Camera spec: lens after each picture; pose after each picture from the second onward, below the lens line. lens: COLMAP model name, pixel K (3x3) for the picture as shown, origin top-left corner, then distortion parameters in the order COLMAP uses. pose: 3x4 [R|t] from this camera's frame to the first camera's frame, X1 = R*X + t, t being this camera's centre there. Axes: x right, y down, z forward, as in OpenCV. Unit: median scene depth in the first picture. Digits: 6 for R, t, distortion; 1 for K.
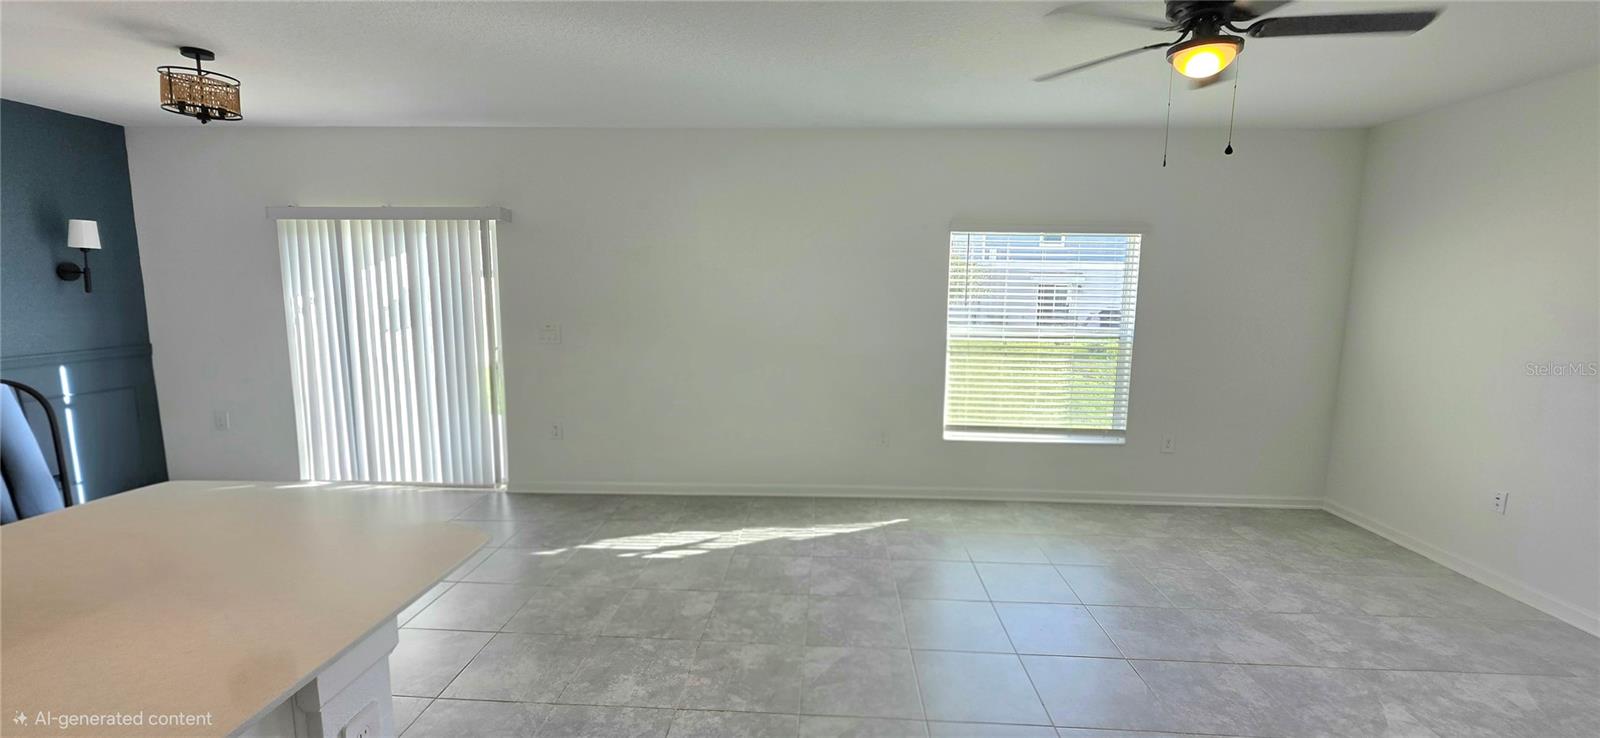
lens RADIAL K [[647.3, 0, 805.5], [0, 647.3, 357.6], [0, 0, 1]] dist [-0.001590, 0.000683]
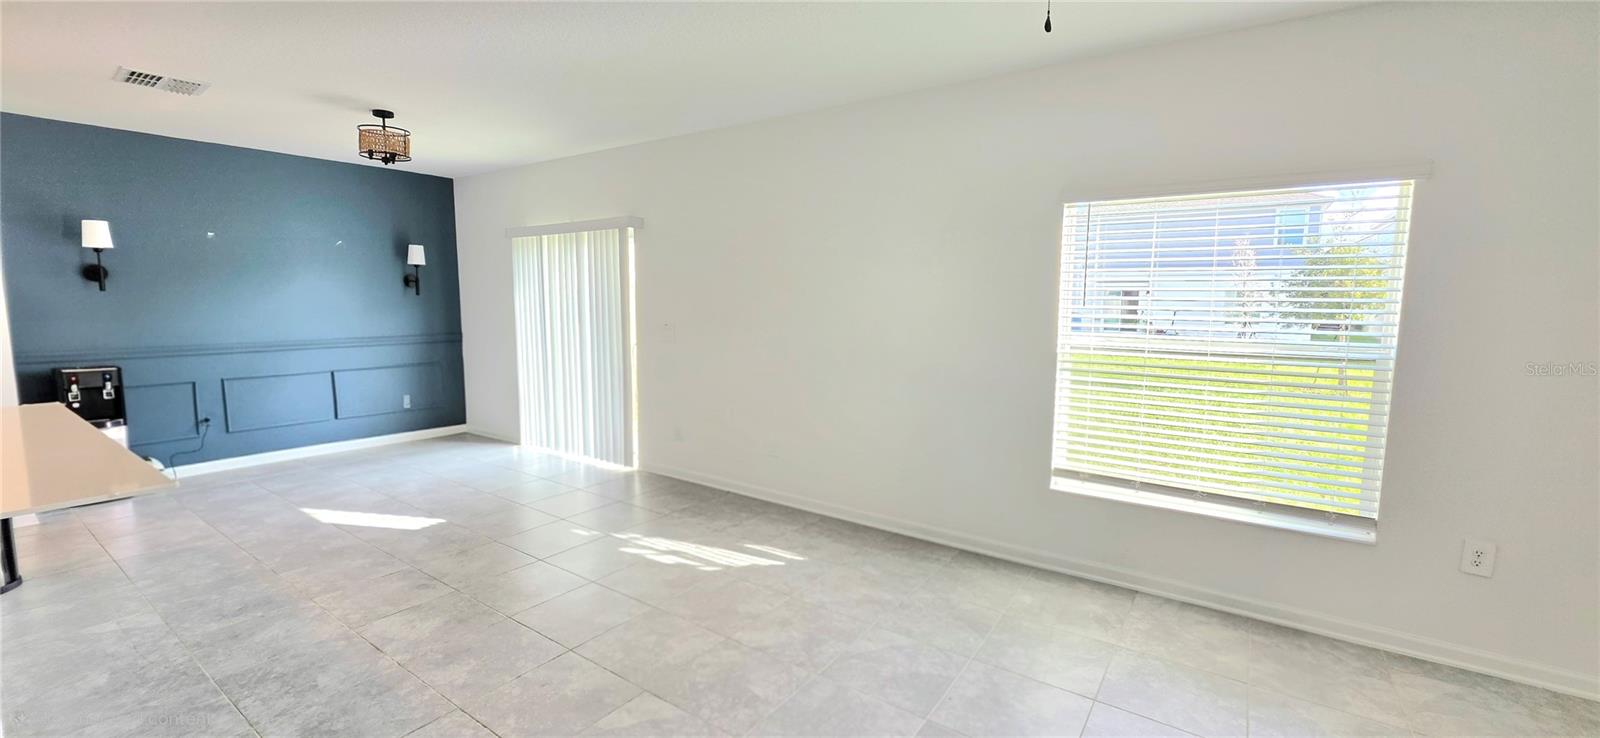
lens RADIAL K [[647.3, 0, 789.6], [0, 647.3, 358.6], [0, 0, 1]] dist [-0.001590, 0.000683]
pose [[0.841233, 0.045412, -0.538763, 0.377948], [-0.058375, 0.998270, -0.007005, 0.002733], [0.537512, 0.037344, 0.842428, 0.234385]]
